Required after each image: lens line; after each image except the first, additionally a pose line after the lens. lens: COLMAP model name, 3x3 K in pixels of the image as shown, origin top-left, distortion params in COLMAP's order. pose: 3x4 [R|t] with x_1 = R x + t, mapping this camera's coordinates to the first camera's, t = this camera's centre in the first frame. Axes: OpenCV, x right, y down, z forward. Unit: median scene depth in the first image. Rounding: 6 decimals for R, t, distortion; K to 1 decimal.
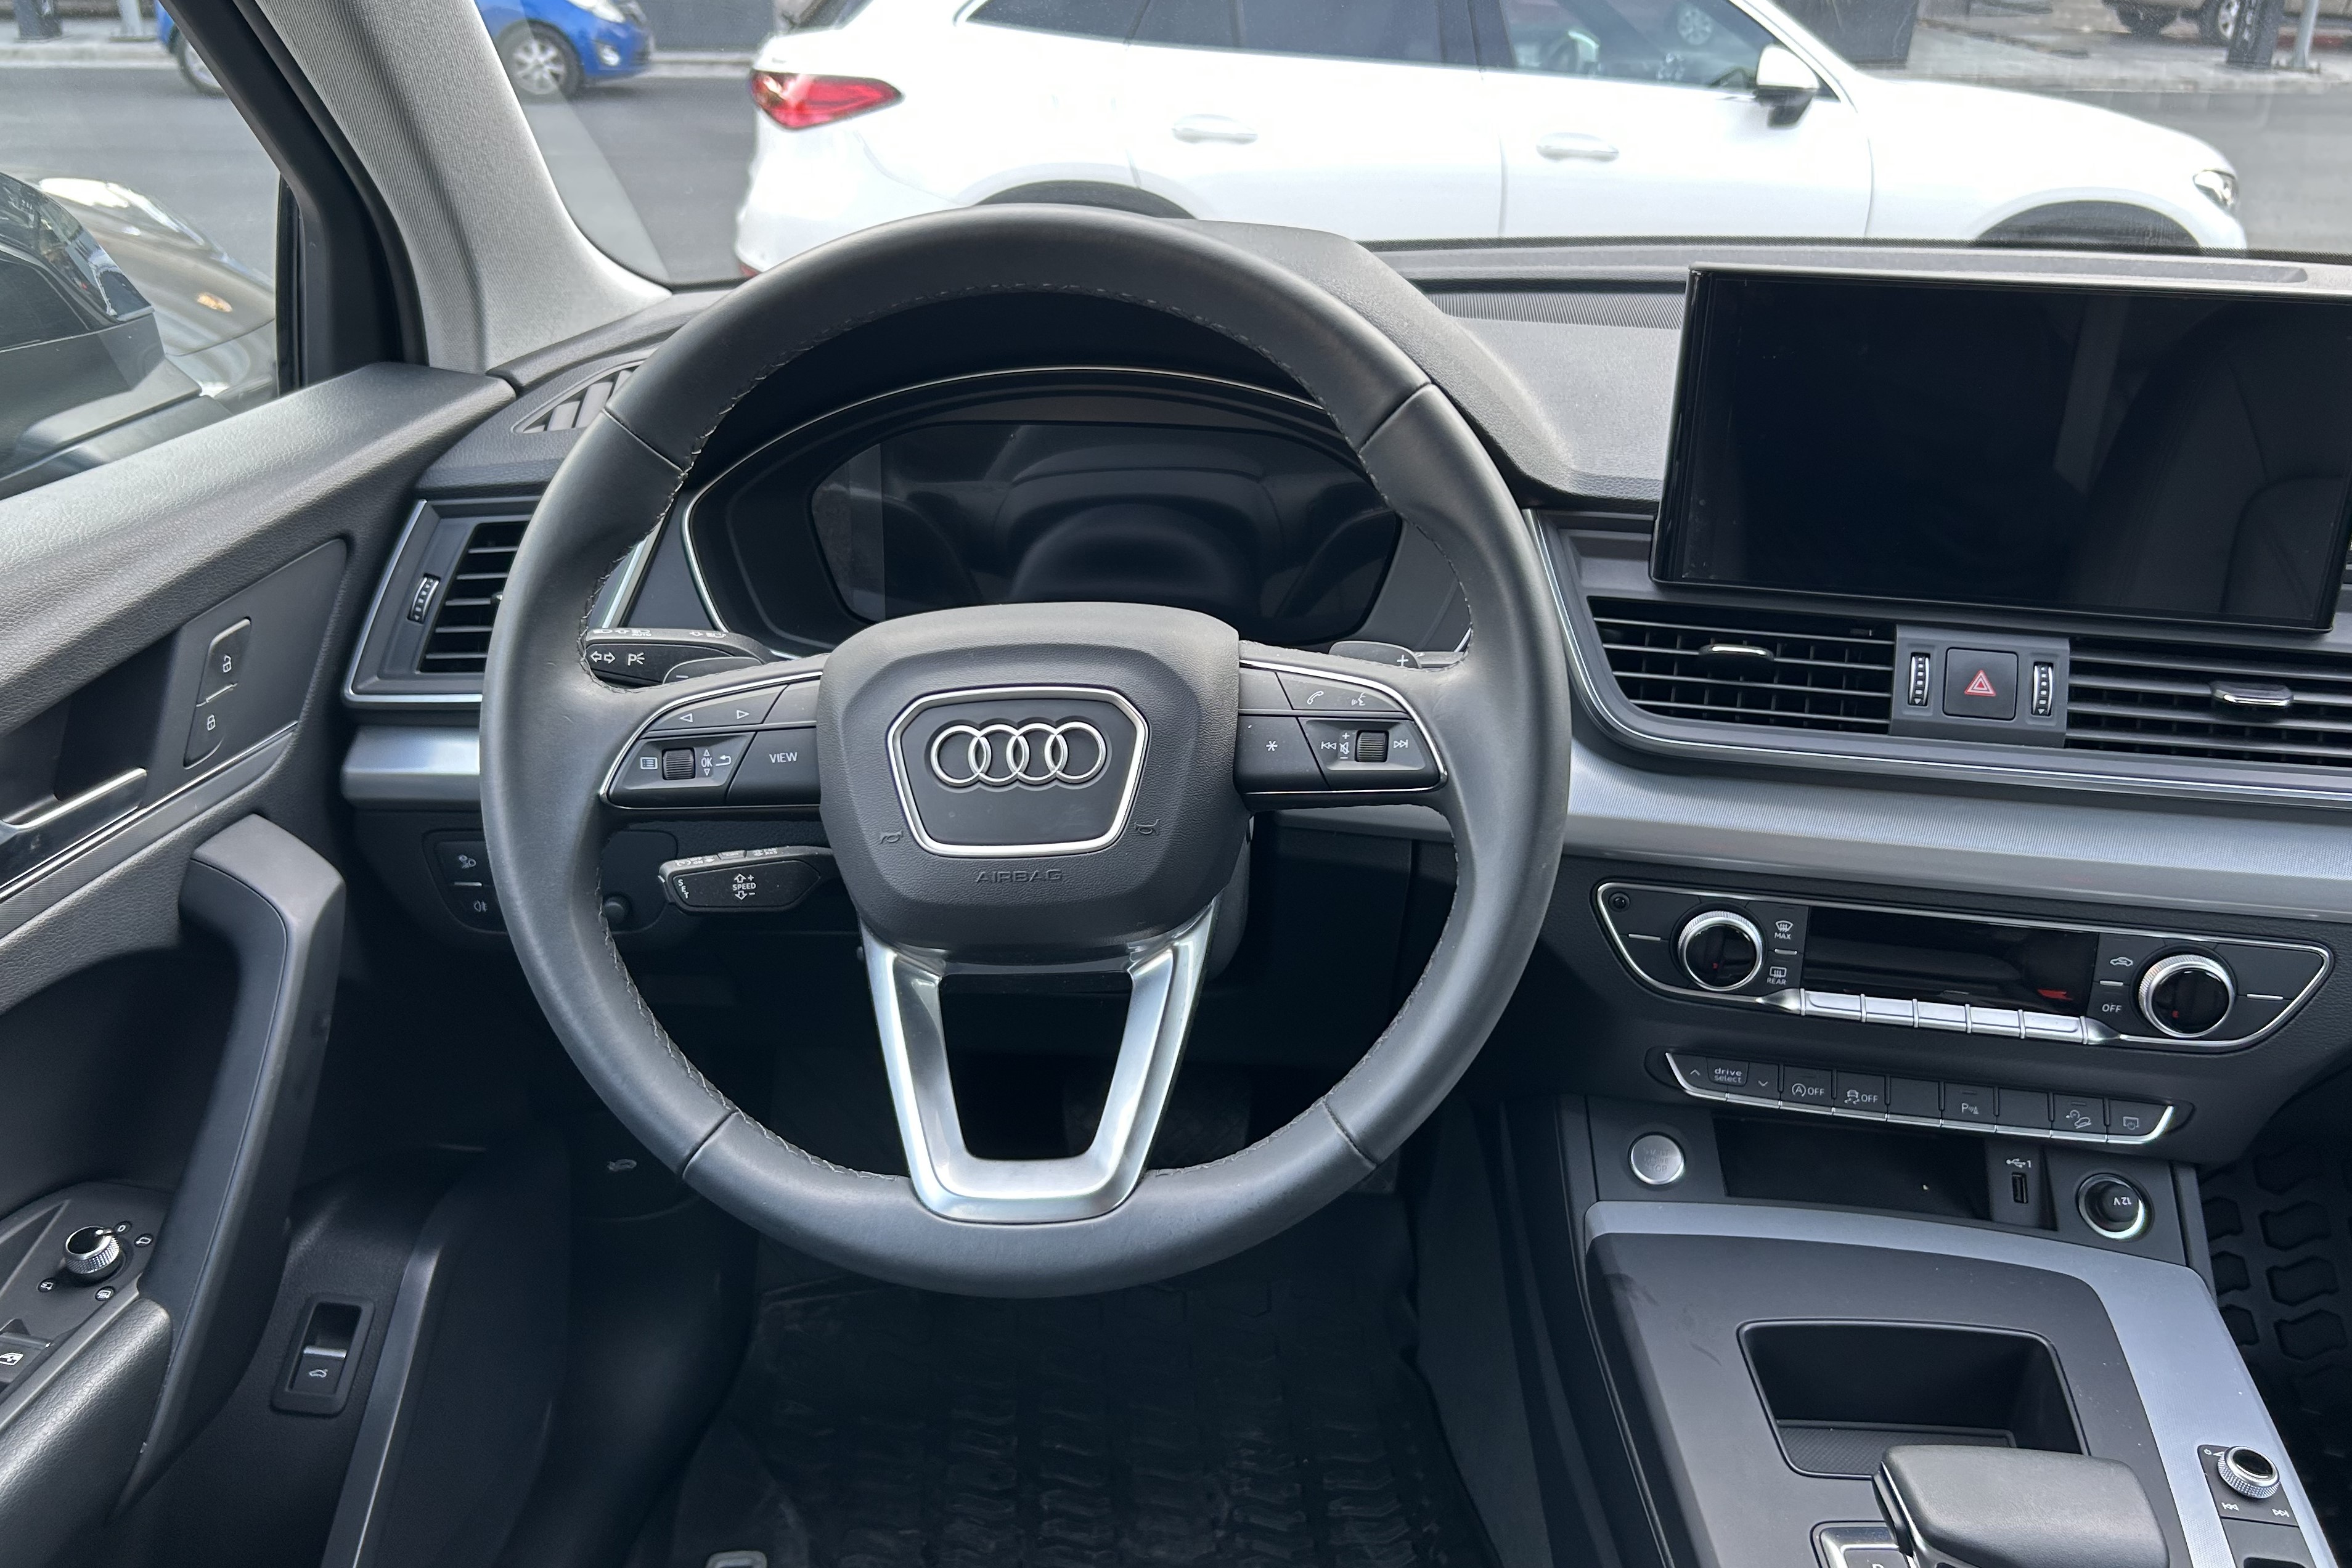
lens RADIAL K [[1820.4, 0, 1184.8], [0, 1820.4, 741.0], [0, 0, 1]] dist [0.042014, -0.071188]
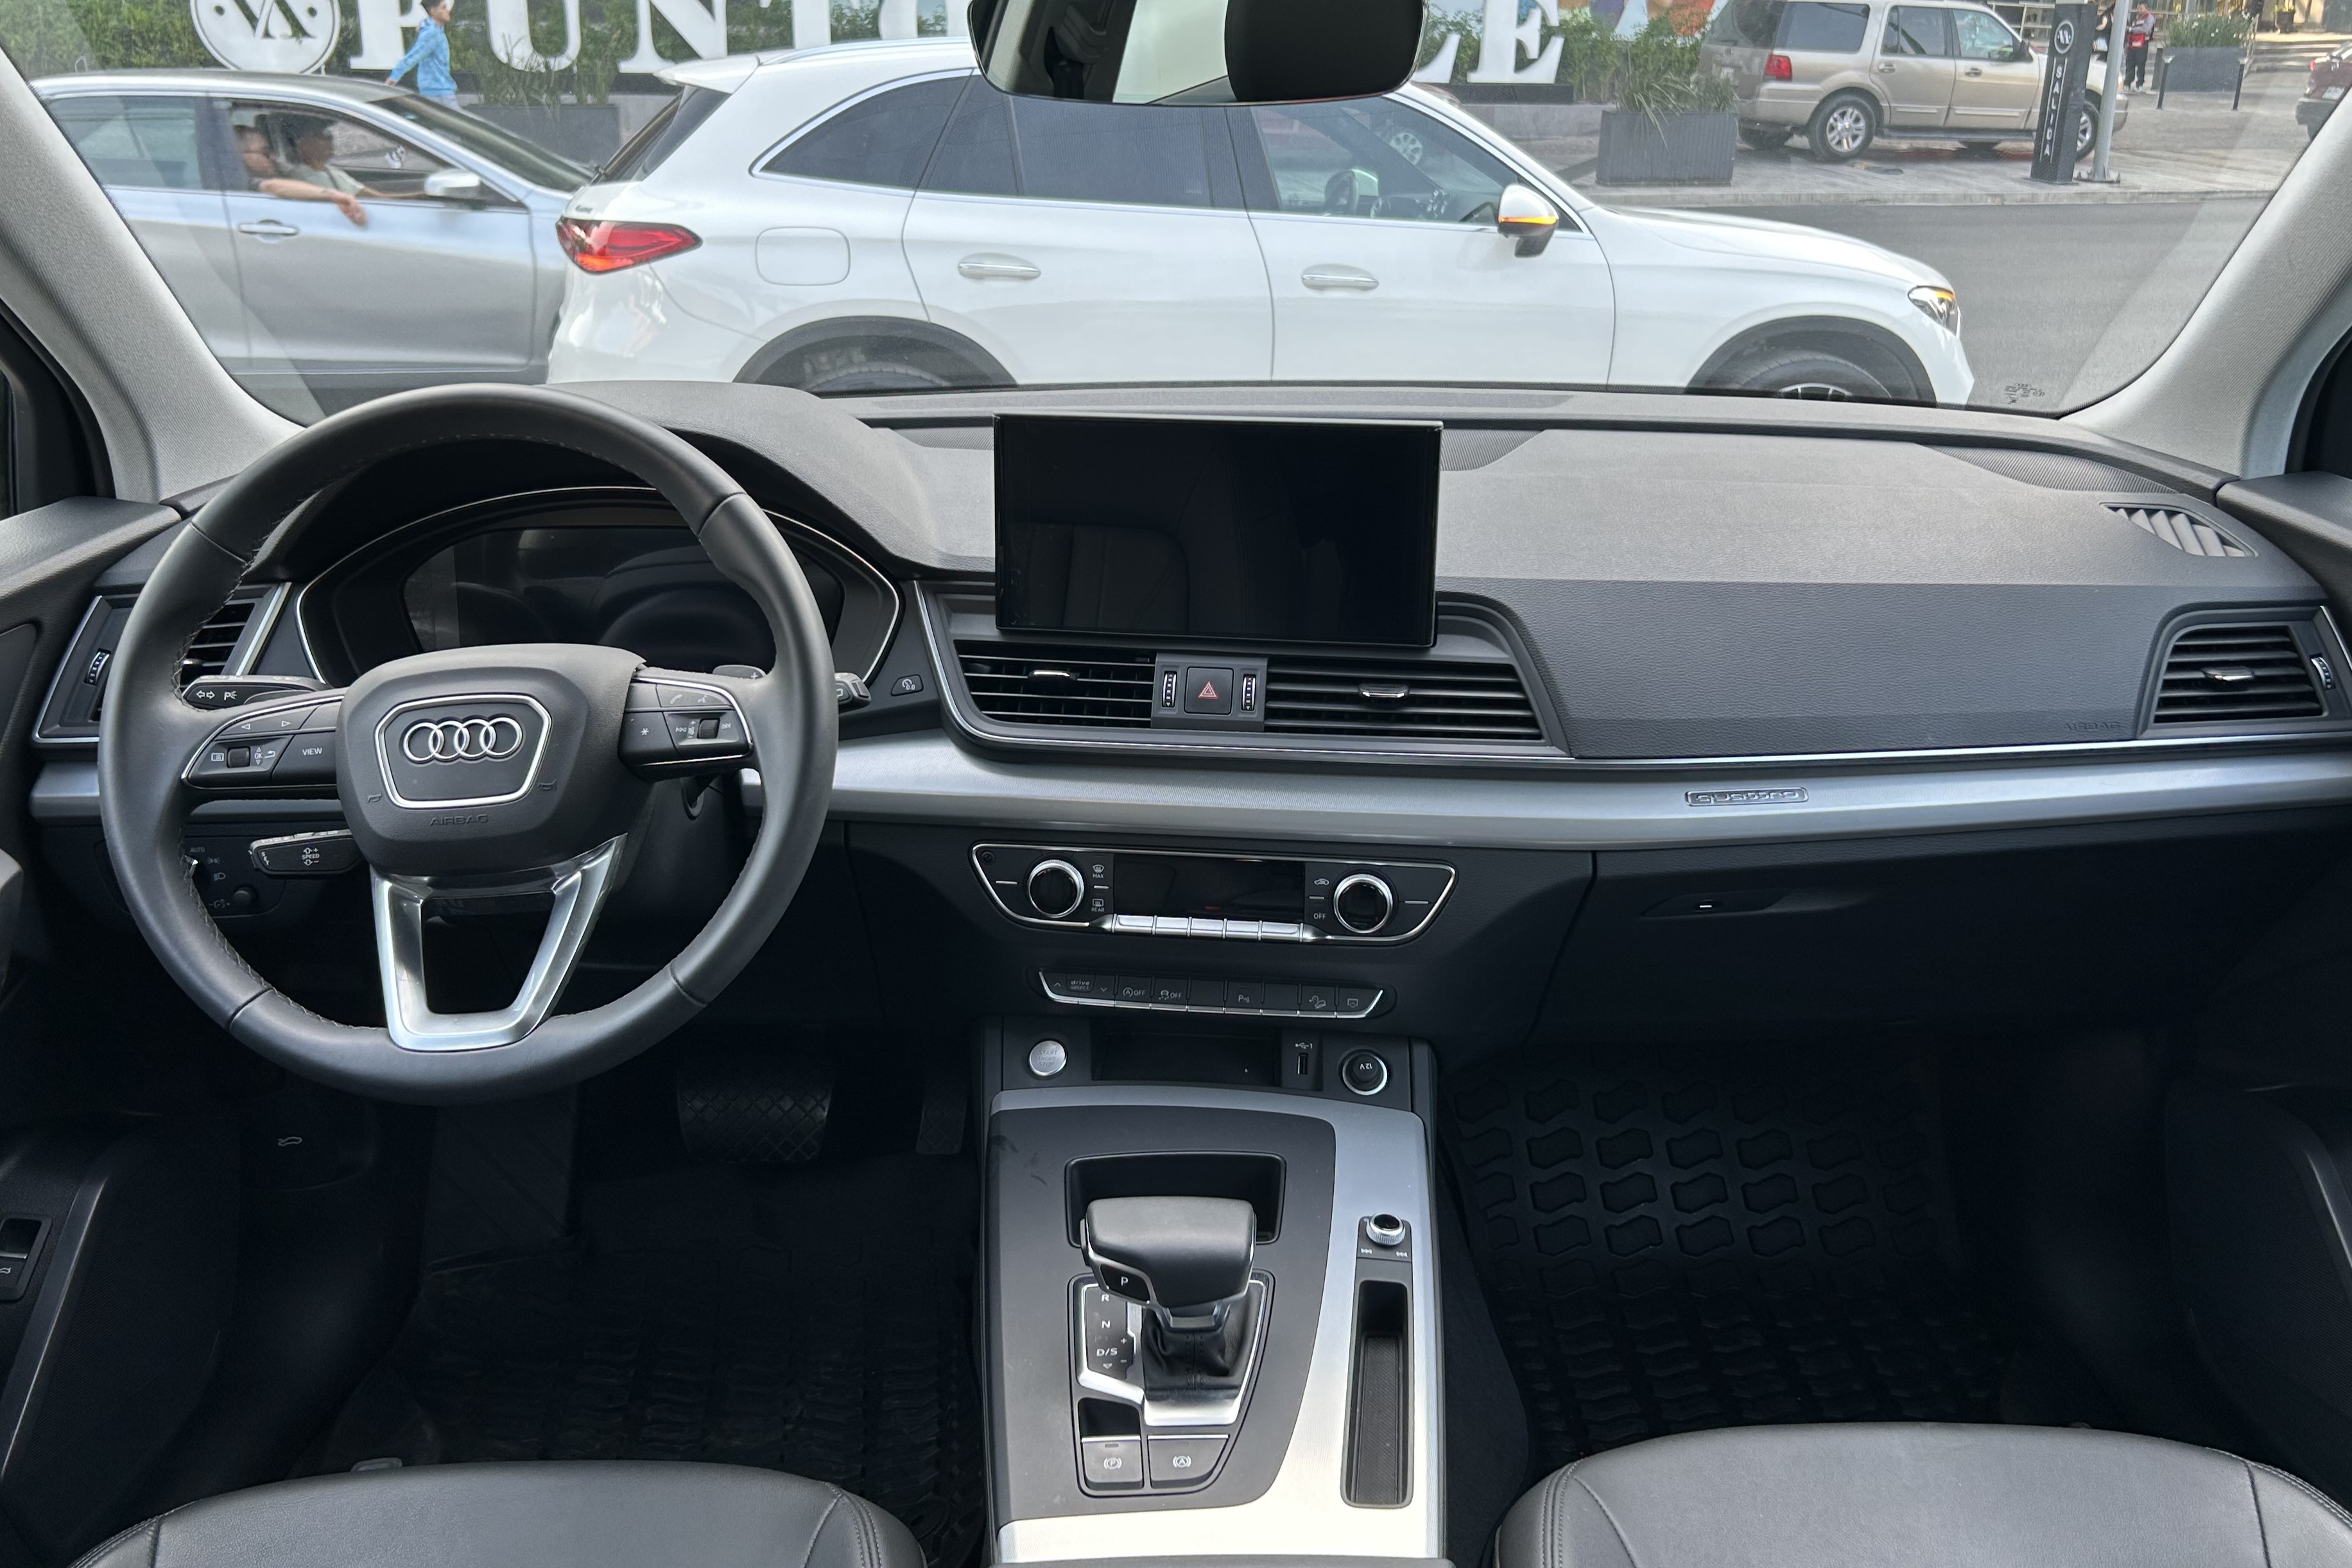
lens RADIAL K [[1848.4, 0, 1169.6], [0, 1848.4, 660.3], [0, 0, 1]] dist [0.068636, -0.093474]
pose [[0.997655, -0.028389, 0.062273, 0.309928], [0.034901, 0.993742, -0.106105, 0.098172], [-0.058871, 0.108030, 0.992403, -0.450588]]
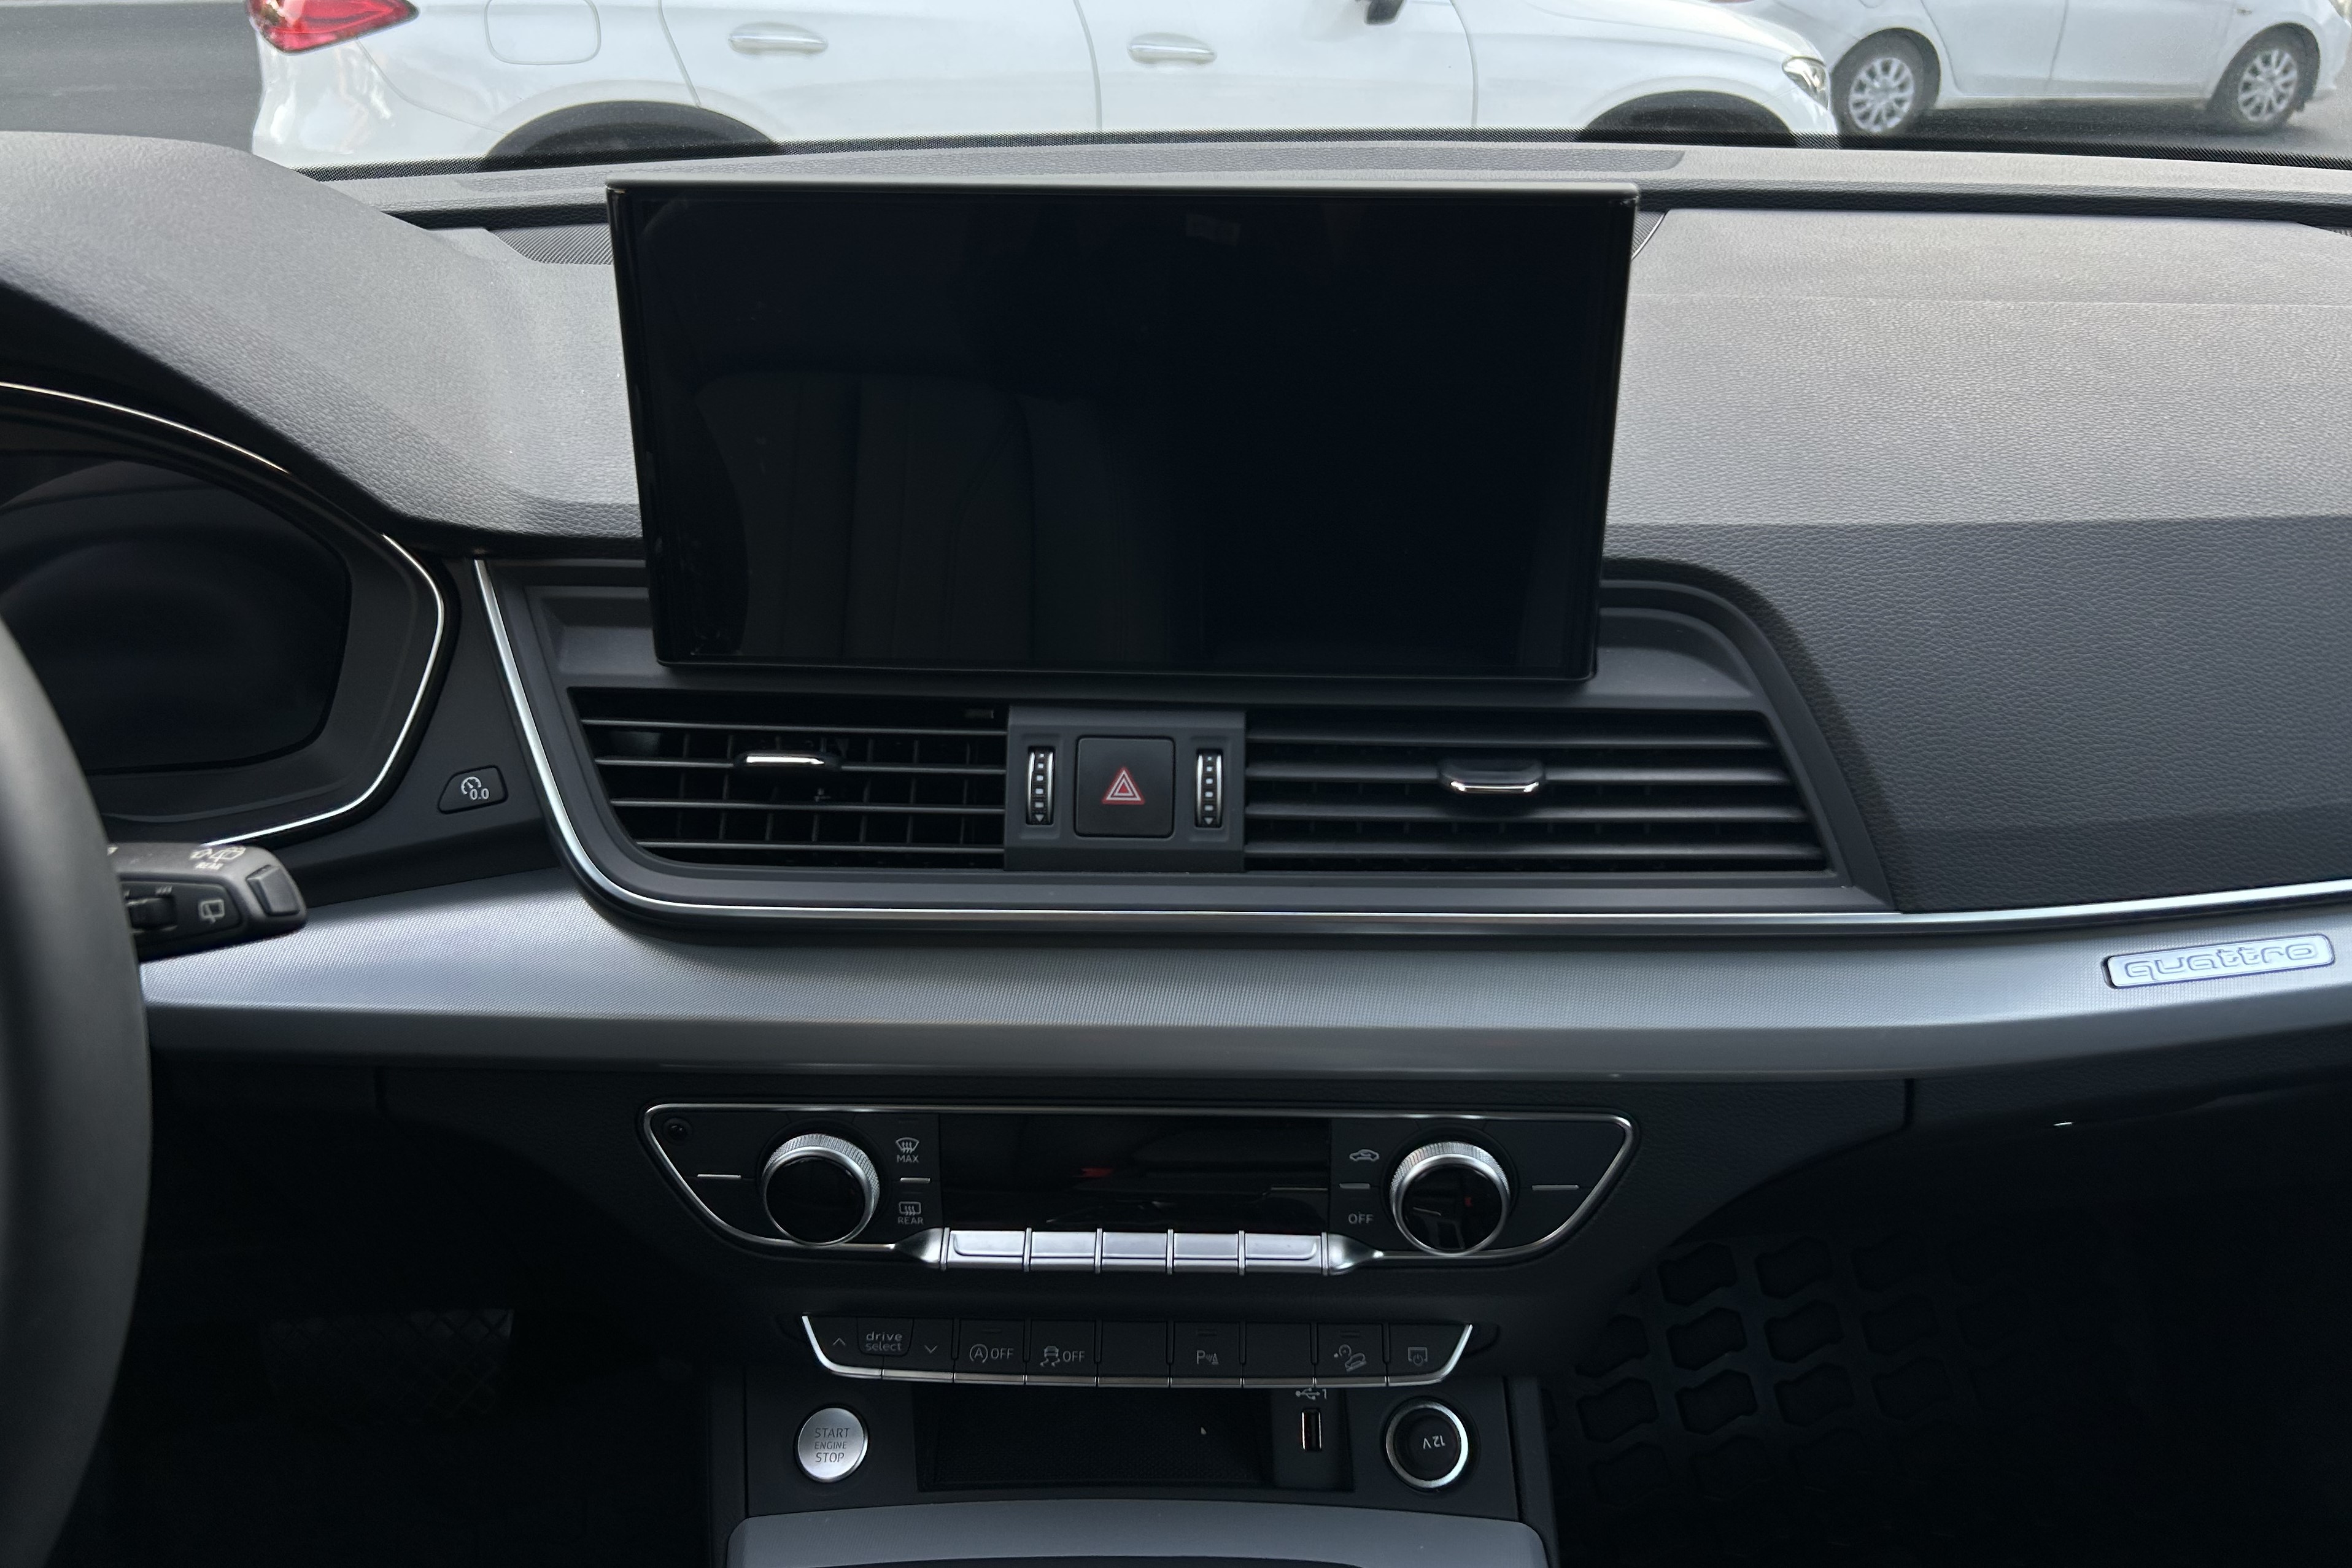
lens RADIAL K [[1828.1, 0, 1174.6], [0, 1828.1, 745.9], [0, 0, 1]] dist [0.065228, -0.135993]
pose [[0.985610, -0.080667, 0.148542, 0.349515], [0.074286, 0.996080, 0.048029, -0.076739], [-0.151834, -0.036303, 0.987739, 0.320276]]
